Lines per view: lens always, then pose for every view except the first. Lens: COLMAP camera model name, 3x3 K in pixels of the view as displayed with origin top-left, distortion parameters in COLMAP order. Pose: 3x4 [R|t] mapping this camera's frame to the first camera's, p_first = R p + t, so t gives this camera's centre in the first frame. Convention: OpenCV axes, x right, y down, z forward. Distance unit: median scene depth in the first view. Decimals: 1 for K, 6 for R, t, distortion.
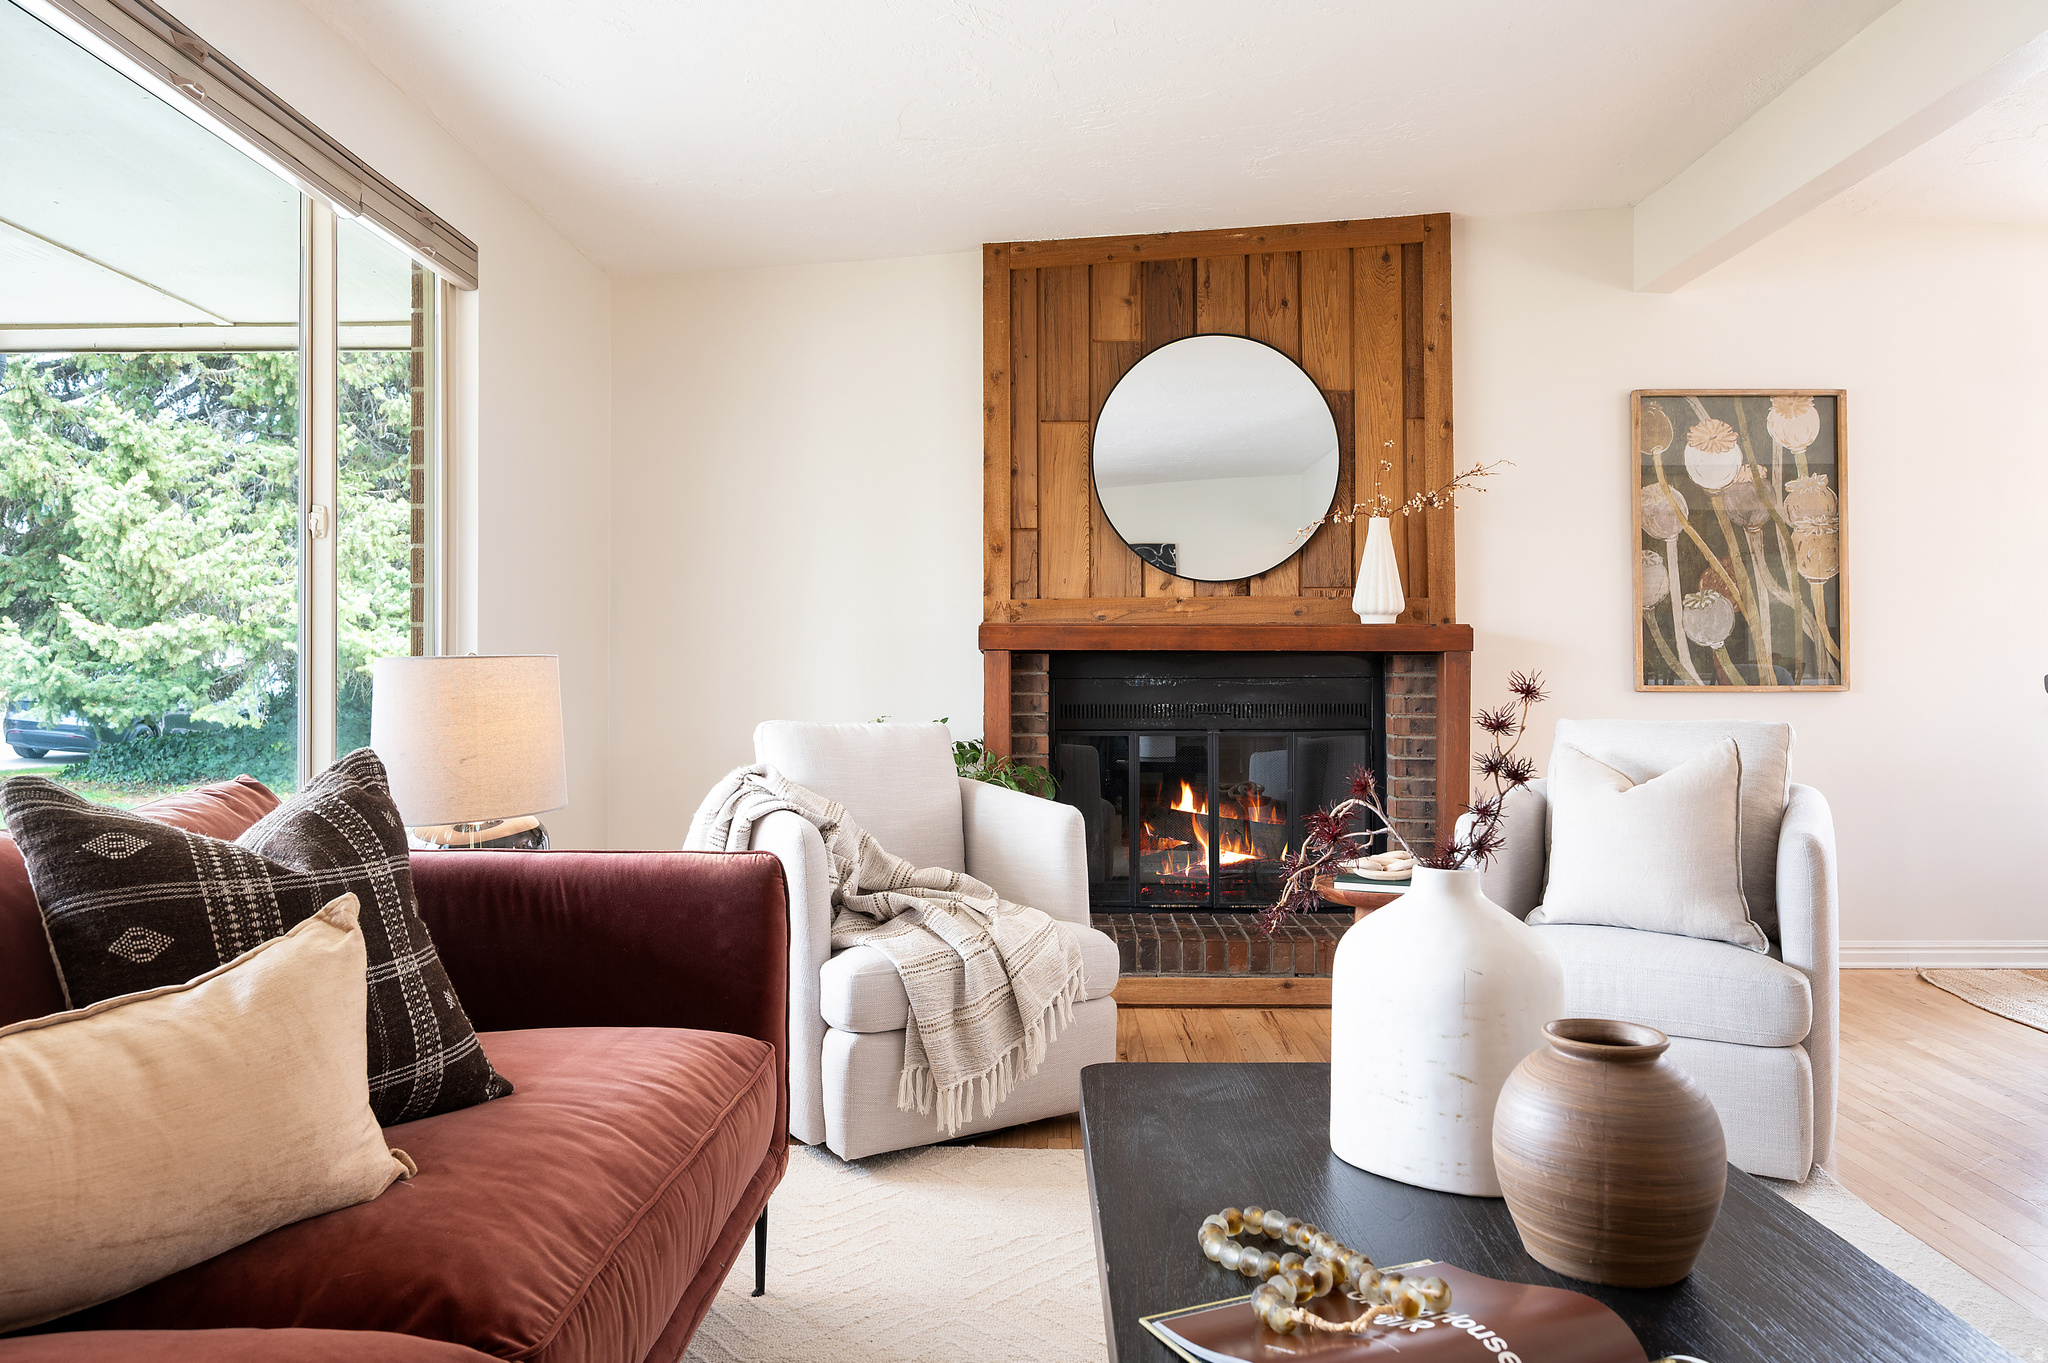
lens RADIAL K [[1389.8, 0, 1034.4], [0, 1389.8, 649.3], [0, 0, 1]] dist [-0.001593, 0.001151]
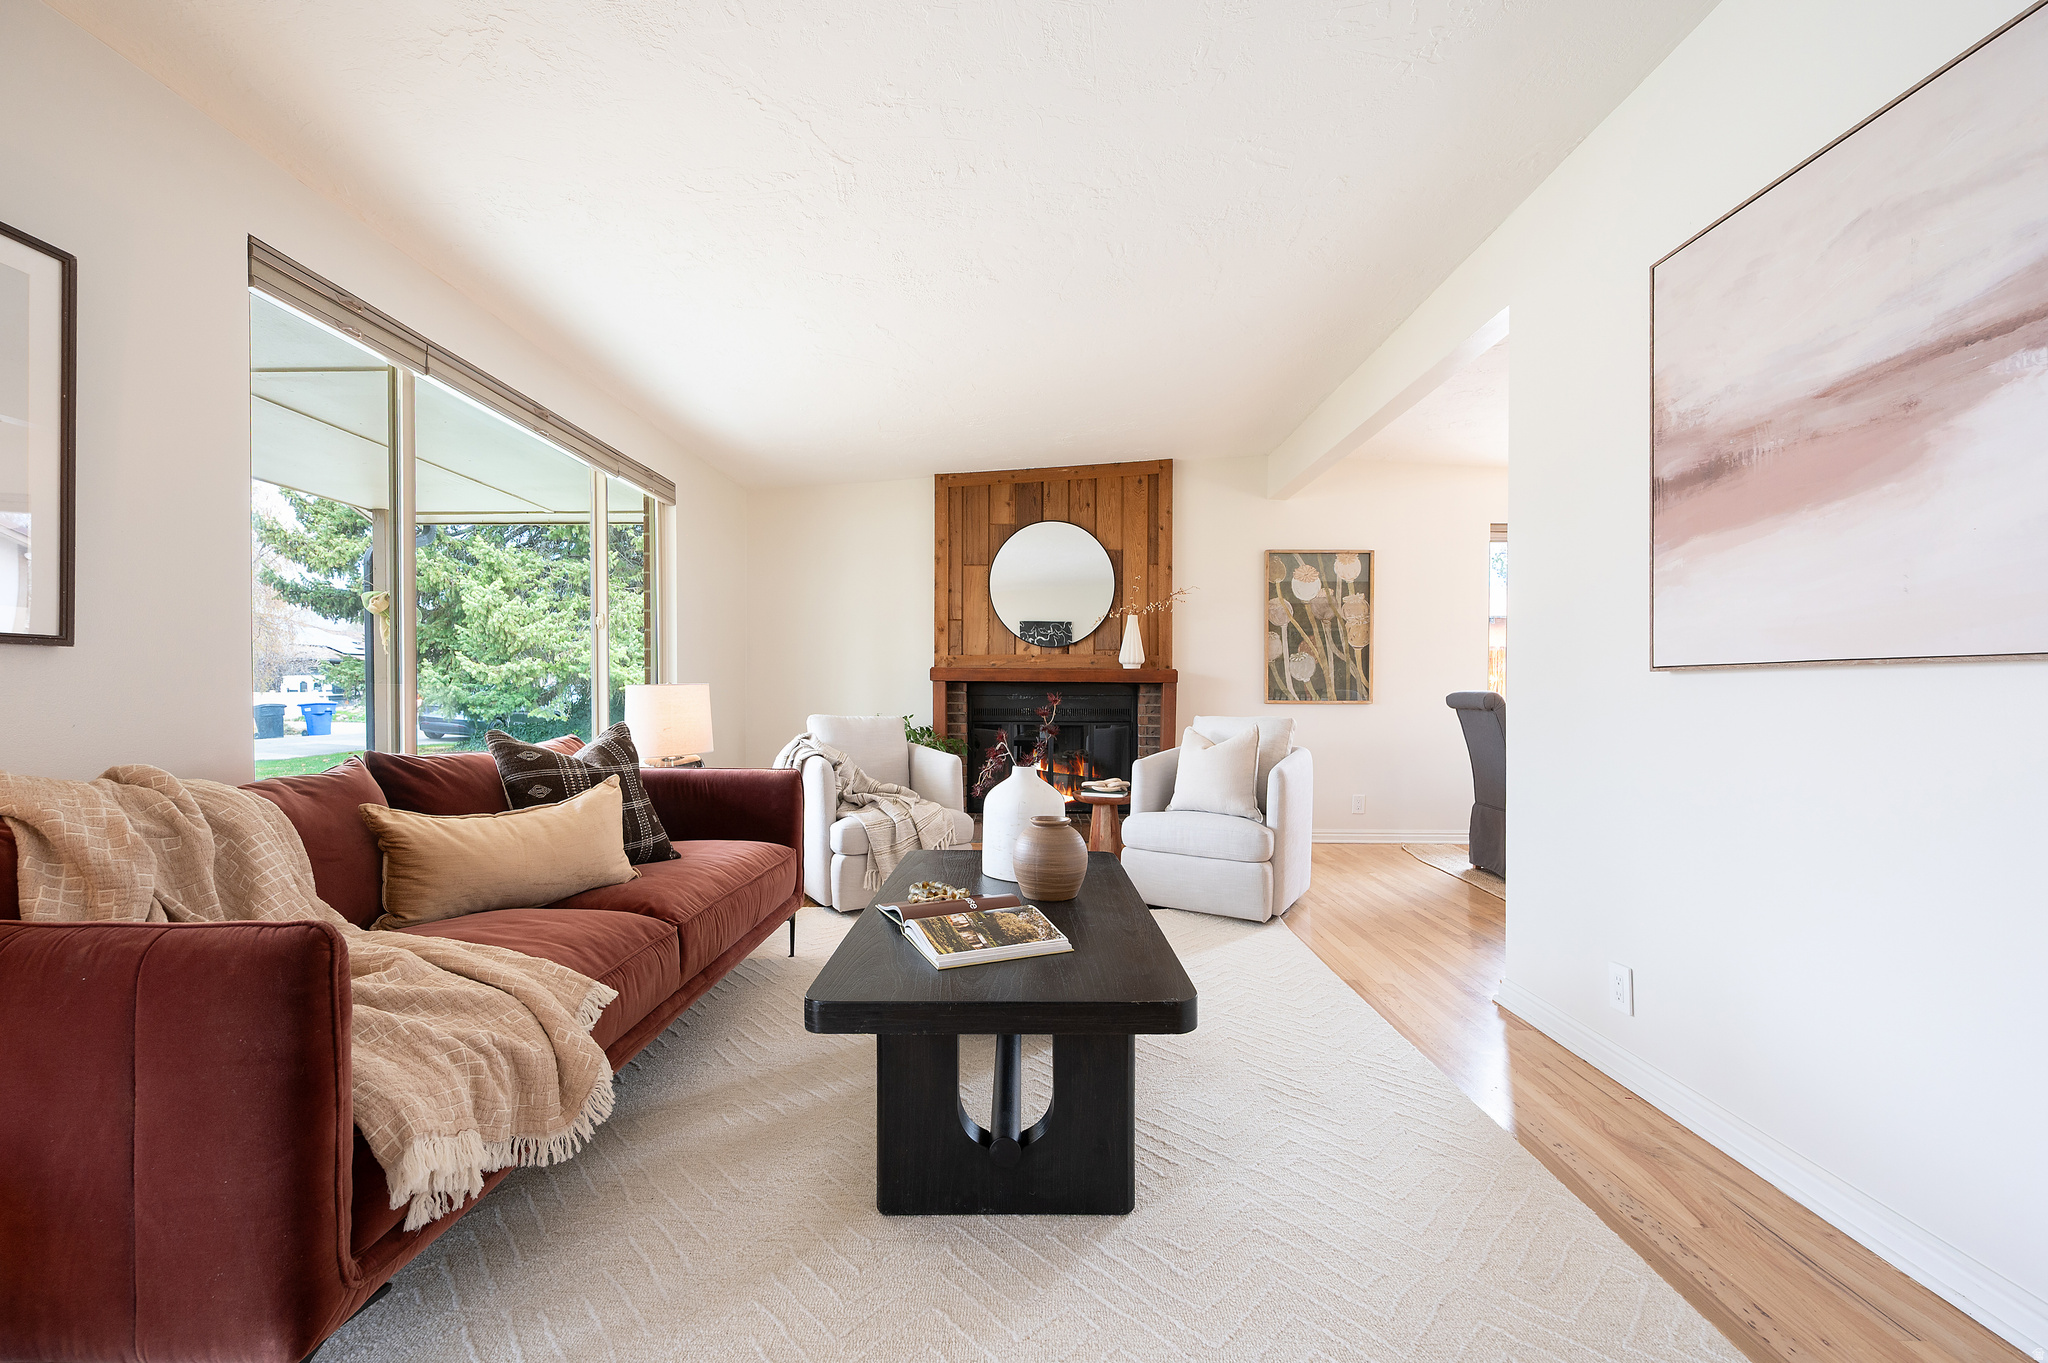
lens RADIAL K [[839.7, 0, 1021.4], [0, 839.7, 704.4], [0, 0, 1]] dist [-0.000457, -0.000165]
pose [[0.999957, 0.004775, -0.007910, 0.096945], [-0.004525, 0.999501, 0.031268, -0.004021], [0.008055, -0.031231, 0.999480, -0.195634]]
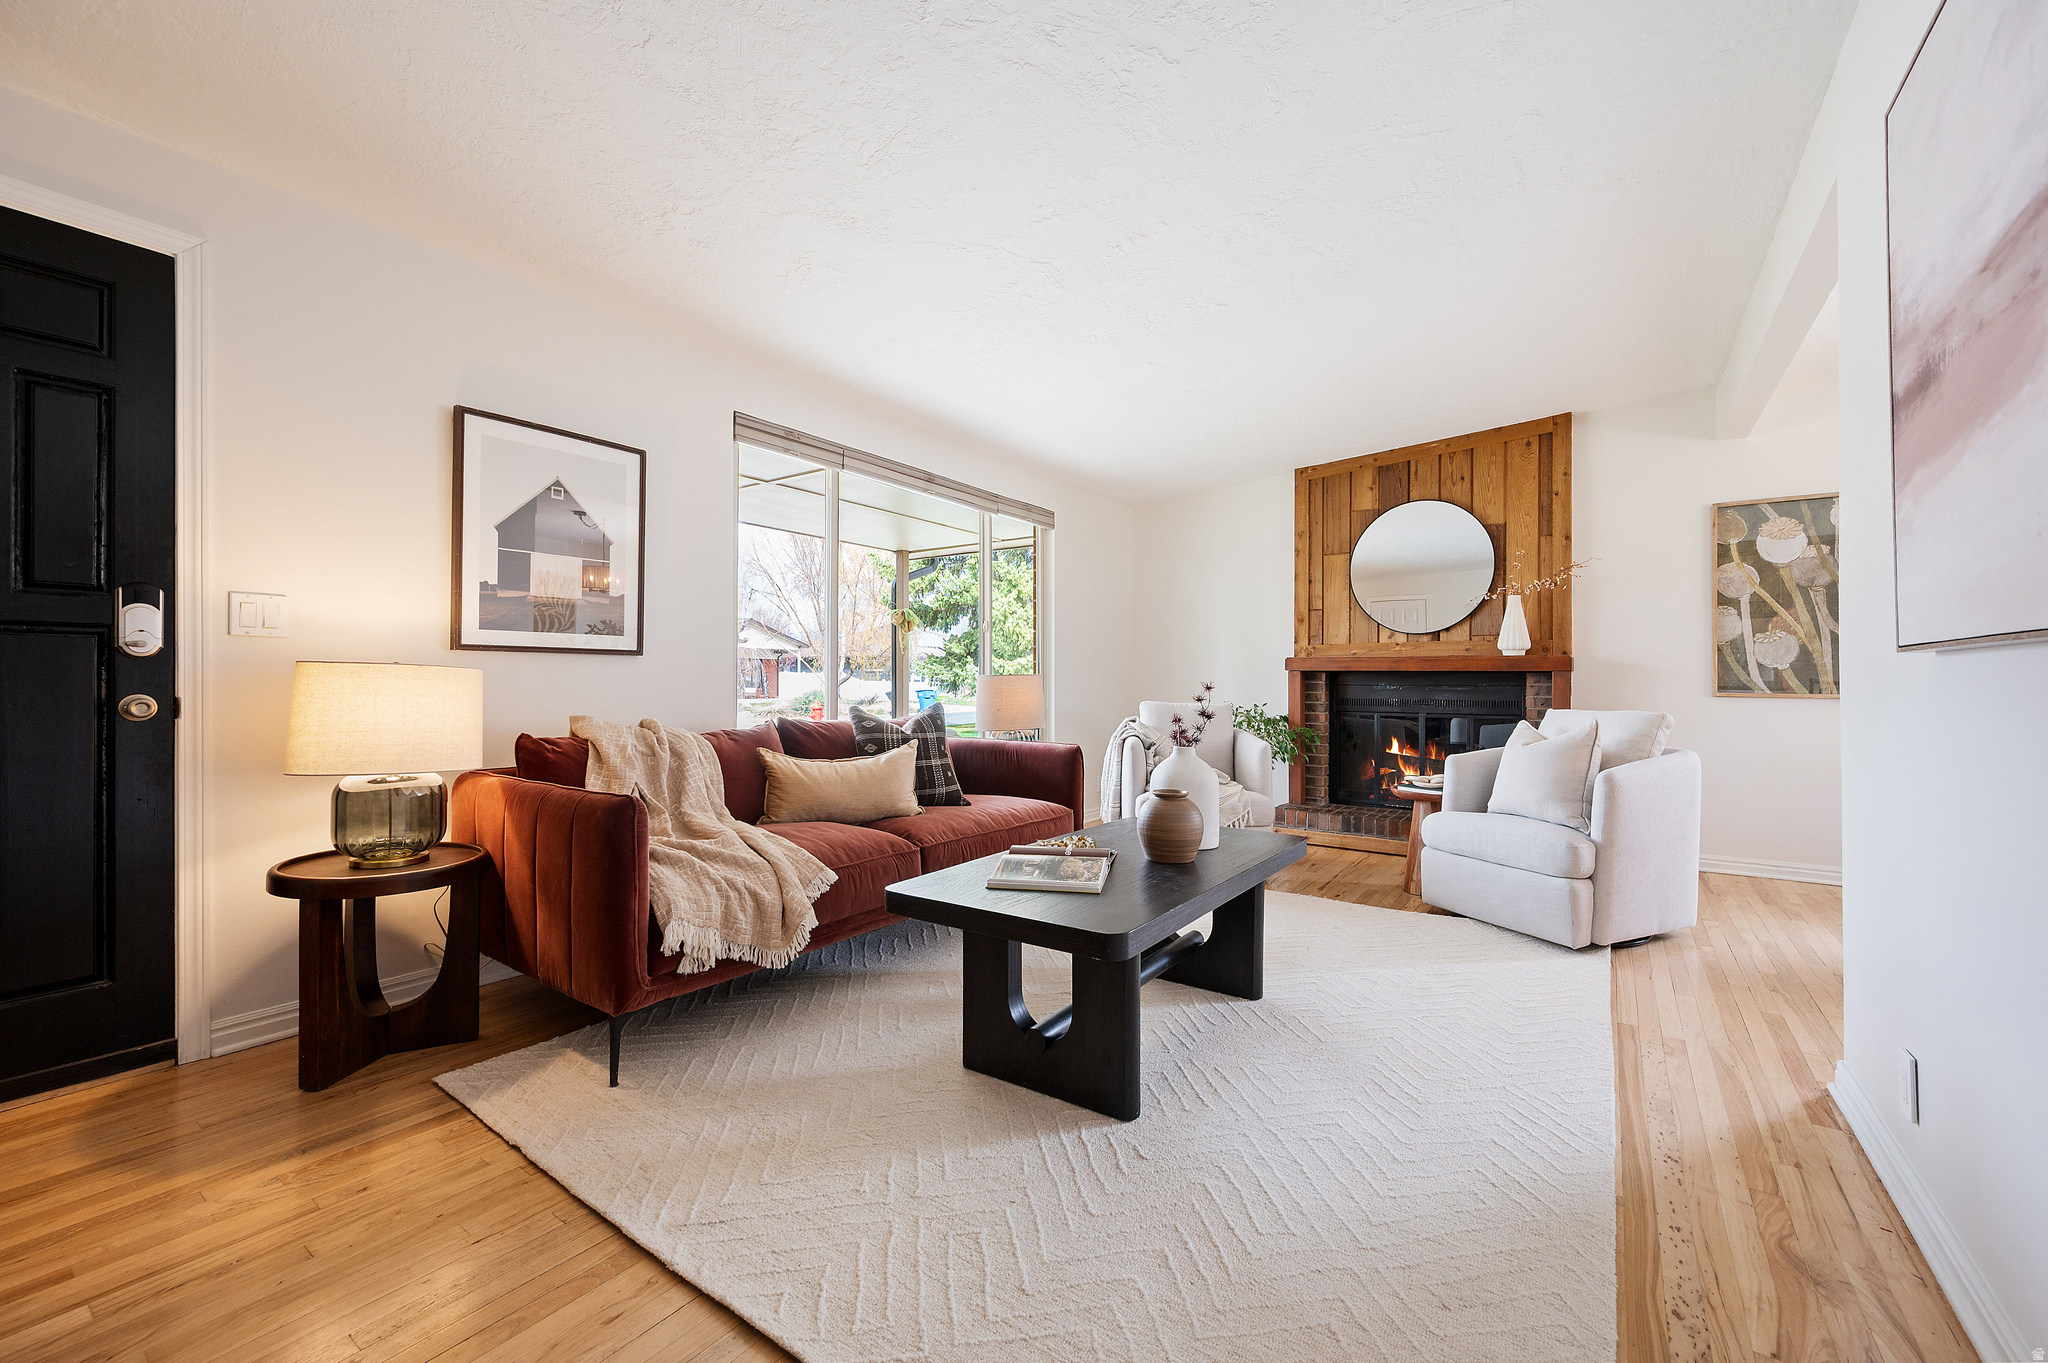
lens RADIAL K [[826.6, 0, 1024.0], [0, 826.6, 681.5], [0, 0, 1]] dist [-0.001637, -0.000256]
pose [[0.818256, 0.006053, -0.574822, 0.333069], [0.003634, 0.999870, 0.015702, -0.004016], [0.574842, -0.014937, 0.818128, -0.210697]]
